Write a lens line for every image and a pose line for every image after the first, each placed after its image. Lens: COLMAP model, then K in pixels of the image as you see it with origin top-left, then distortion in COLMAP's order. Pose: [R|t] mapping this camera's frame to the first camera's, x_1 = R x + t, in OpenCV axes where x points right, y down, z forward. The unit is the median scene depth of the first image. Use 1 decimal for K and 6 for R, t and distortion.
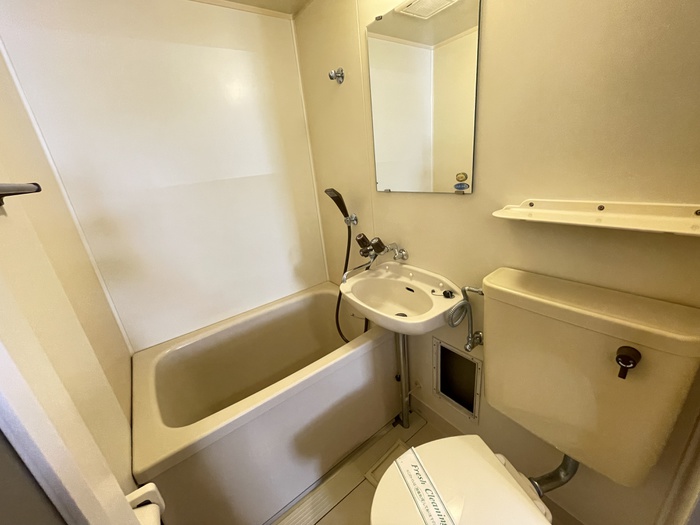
lens RADIAL K [[284.6, 0, 349.8], [0, 284.6, 262.8], [0, 0, 1]] dist [0.004353, 0.000555]
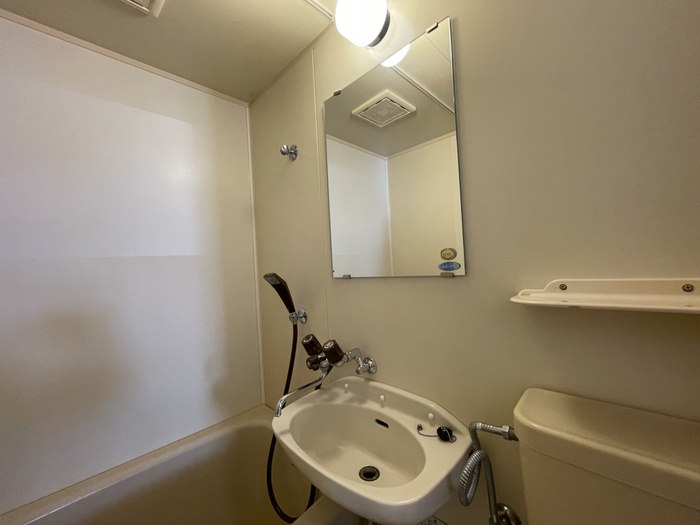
lens RADIAL K [[284.6, 0, 349.7], [0, 284.6, 261.2], [0, 0, 1]] dist [0.004353, 0.000555]
pose [[0.988040, 0.047410, 0.146727, 0.025536], [0.009348, 0.931393, -0.363896, -0.013946], [-0.153912, 0.360916, 0.919810, 0.276606]]
